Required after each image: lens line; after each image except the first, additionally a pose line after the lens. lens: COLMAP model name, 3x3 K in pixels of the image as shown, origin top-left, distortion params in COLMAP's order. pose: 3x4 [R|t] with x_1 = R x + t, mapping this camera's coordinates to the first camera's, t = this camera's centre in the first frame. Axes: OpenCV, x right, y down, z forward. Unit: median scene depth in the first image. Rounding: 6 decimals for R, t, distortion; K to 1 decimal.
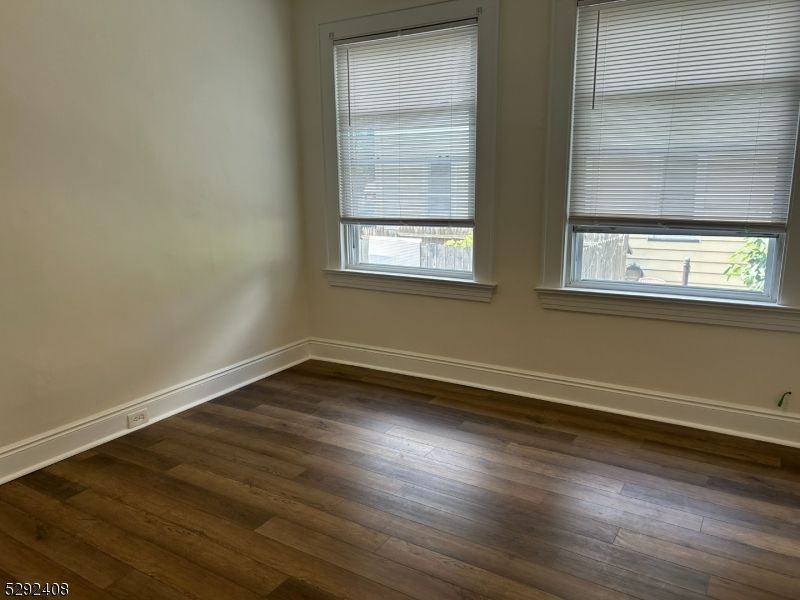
lens RADIAL K [[590.8, 0, 396.9], [0, 590.8, 300.1], [0, 0, 1]] dist [0.059302, -0.044689]
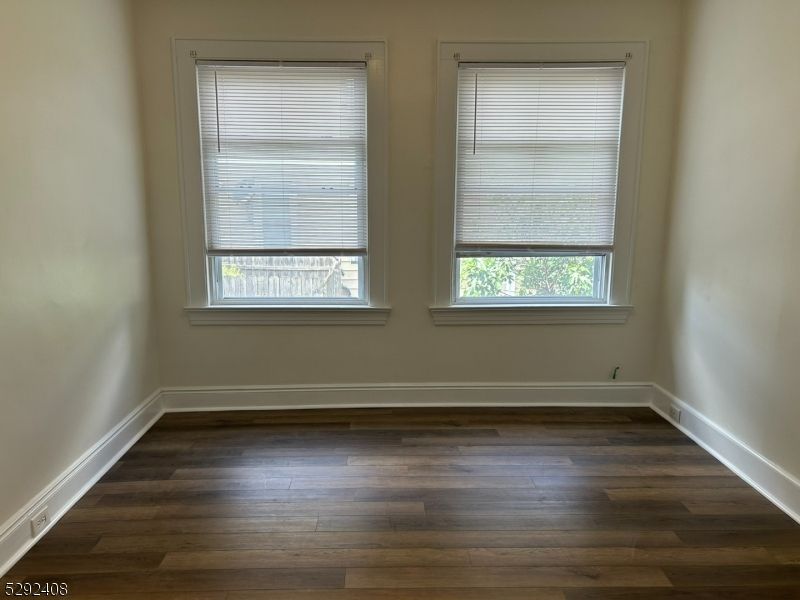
lens RADIAL K [[590.8, 0, 401.0], [0, 590.8, 299.6], [0, 0, 1]] dist [0.059302, -0.044689]
pose [[0.842815, -0.076112, 0.532795, -0.389241], [0.096903, 0.995232, -0.011115, -0.027778], [-0.529409, 0.060997, 0.846171, 0.080255]]
